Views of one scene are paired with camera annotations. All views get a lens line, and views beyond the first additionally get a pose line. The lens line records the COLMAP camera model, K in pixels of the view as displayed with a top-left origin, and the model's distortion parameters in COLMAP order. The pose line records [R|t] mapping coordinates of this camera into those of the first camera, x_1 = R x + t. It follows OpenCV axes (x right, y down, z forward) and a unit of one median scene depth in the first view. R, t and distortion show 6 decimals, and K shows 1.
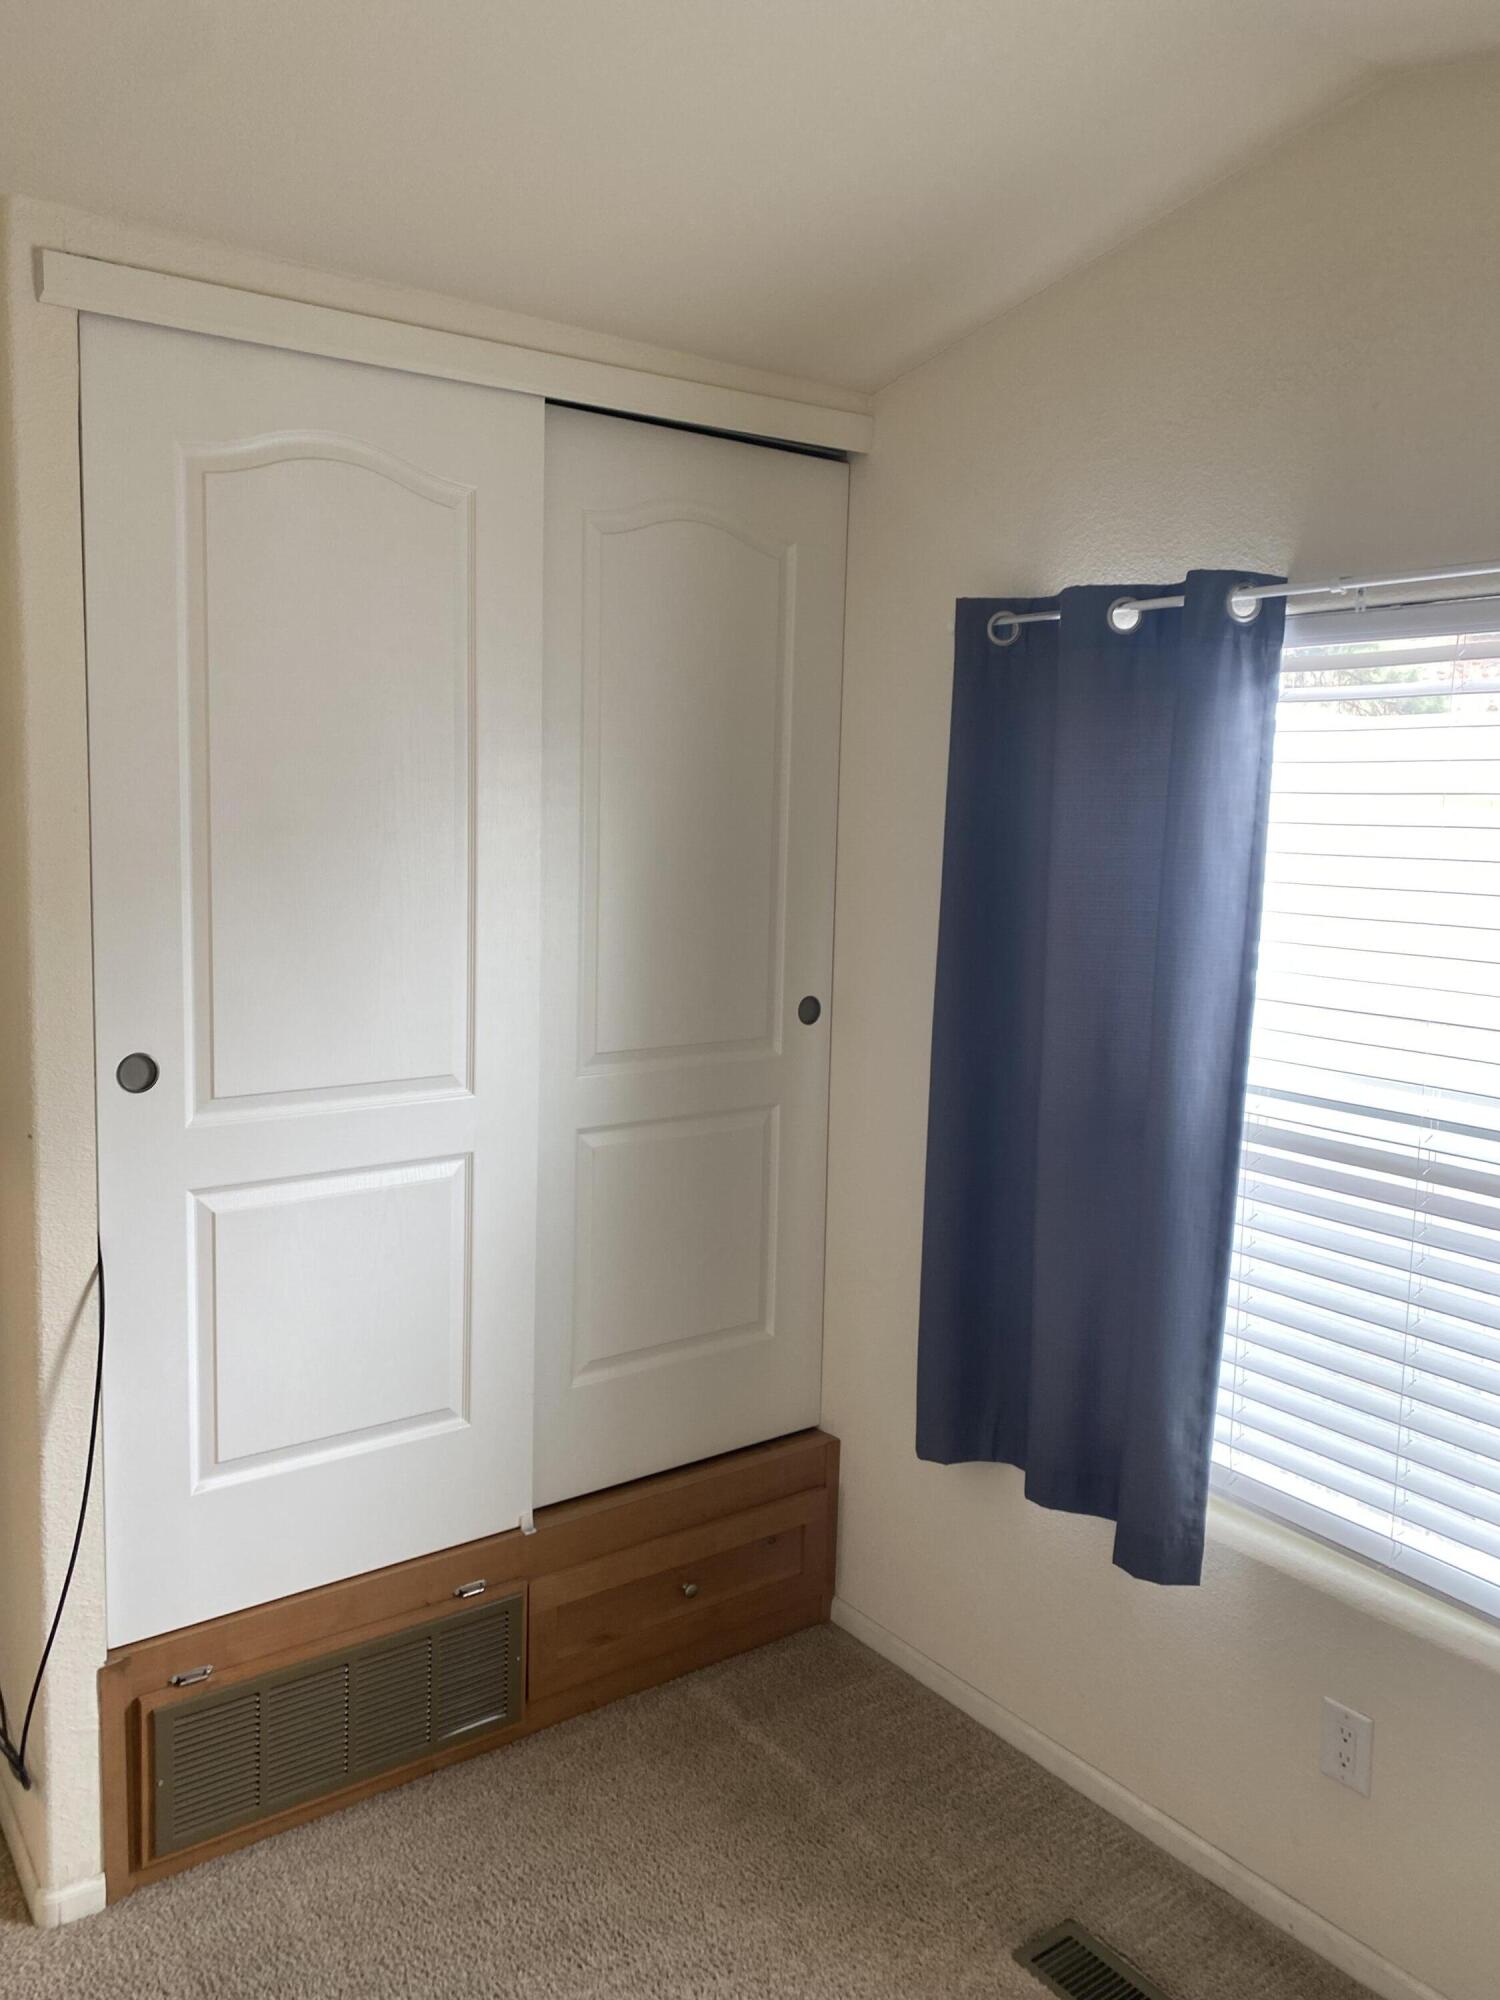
lens RADIAL K [[1613.0, 0, 750.0], [0, 1613.0, 1000.0], [0, 0, 1]] dist [0.070119, -0.000735]
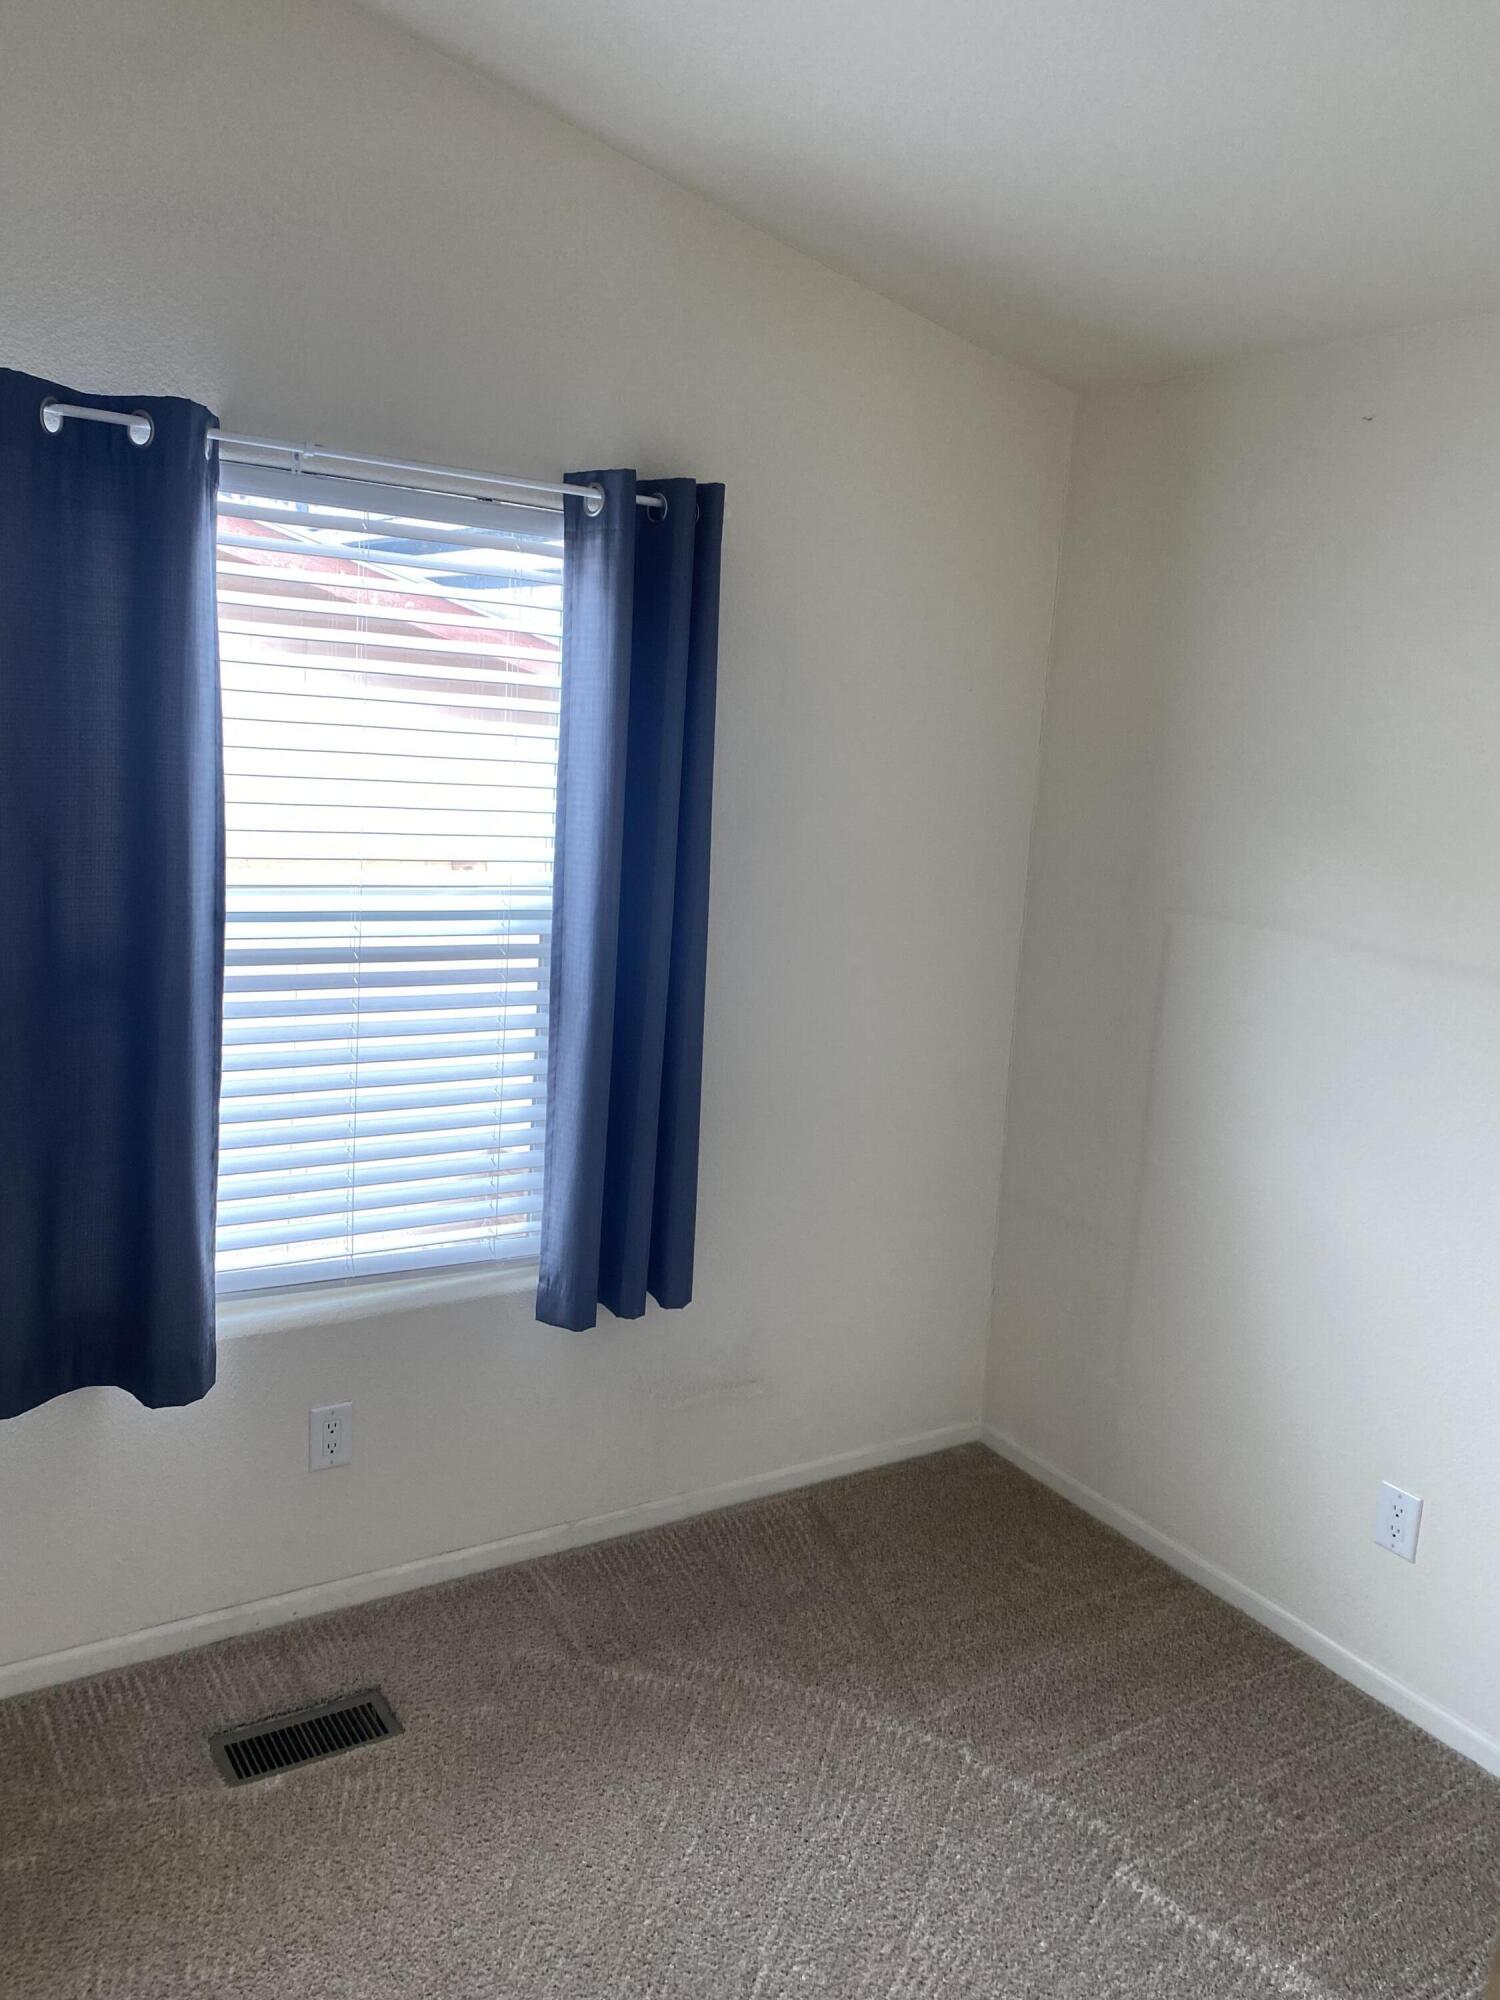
lens RADIAL K [[1532.9, 0, 750.0], [0, 1532.9, 1000.0], [0, 0, 1]] dist [0.029052, -0.026577]
pose [[0.052121, -0.197394, 0.978938, -0.648018], [0.060884, 0.979075, 0.194180, -0.064499], [-0.996783, 0.049480, 0.063048, 0.583202]]
